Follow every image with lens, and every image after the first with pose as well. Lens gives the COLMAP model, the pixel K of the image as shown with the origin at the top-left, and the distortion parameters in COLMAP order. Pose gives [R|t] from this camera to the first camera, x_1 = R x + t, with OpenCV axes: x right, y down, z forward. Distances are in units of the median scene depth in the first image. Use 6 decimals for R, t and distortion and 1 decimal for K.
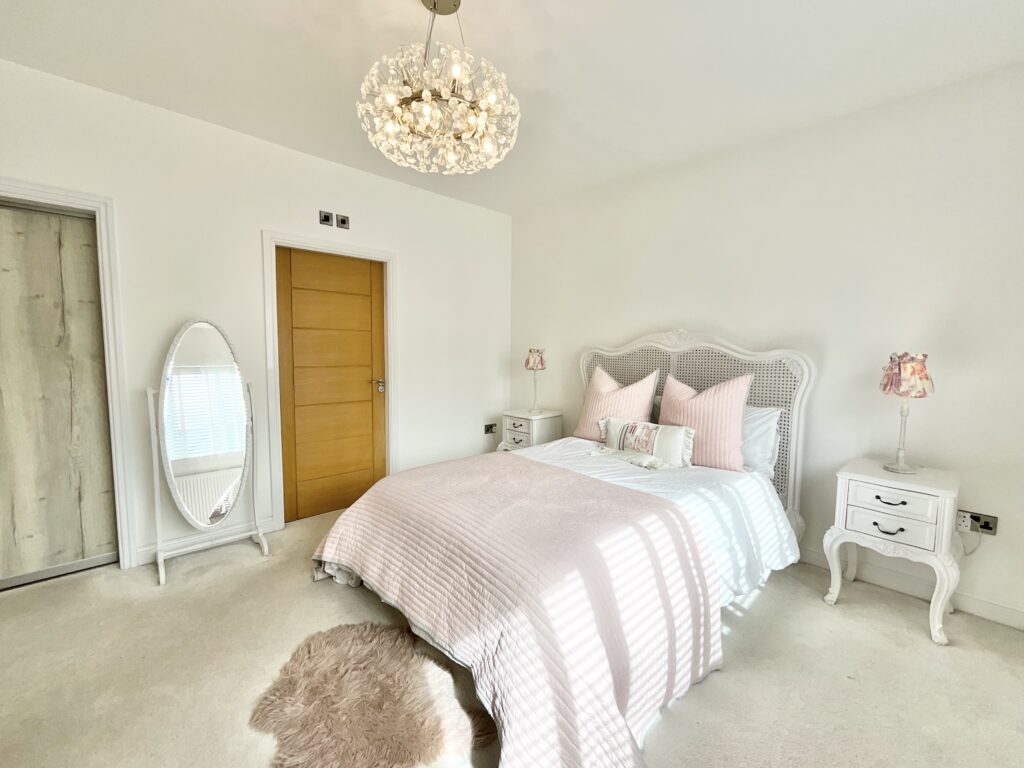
lens RADIAL K [[429.5, 0, 513.4], [0, 429.5, 381.2], [0, 0, 1]] dist [-0.001837, 0.000410]
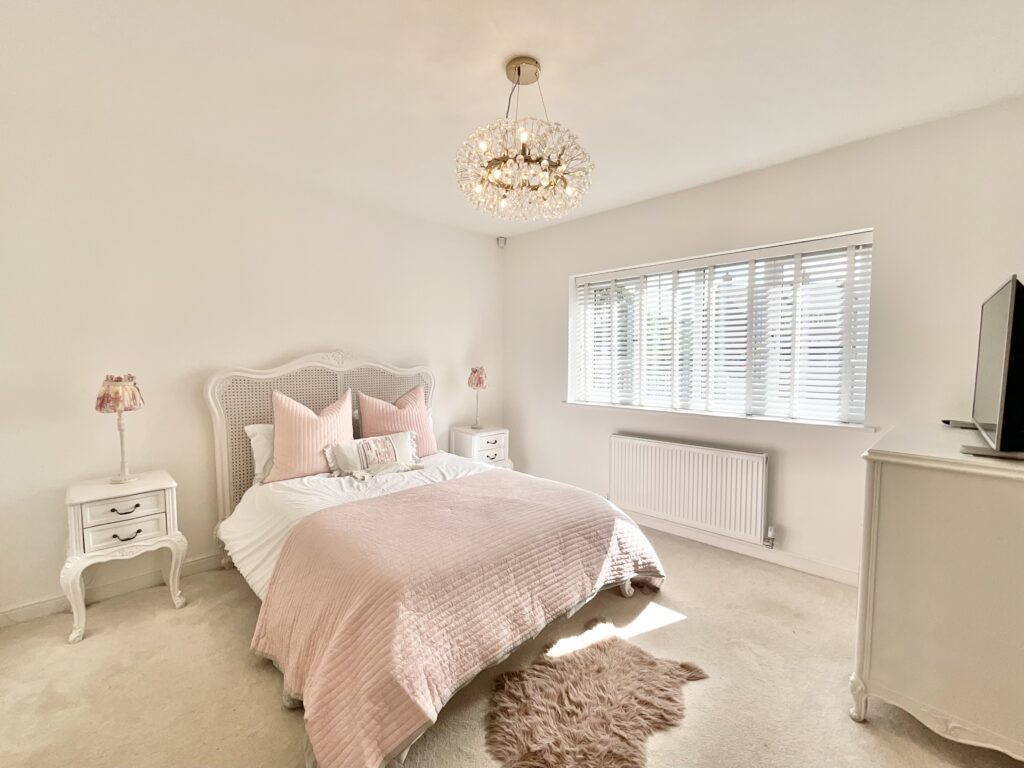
lens RADIAL K [[429.5, 0, 503.1], [0, 429.5, 384.2], [0, 0, 1]] dist [-0.001837, 0.000410]
pose [[-0.047378, -0.079659, 0.995696, -0.768472], [0.076697, 0.993582, 0.083139, -0.098453], [-0.995928, 0.080306, -0.040965, 0.668290]]
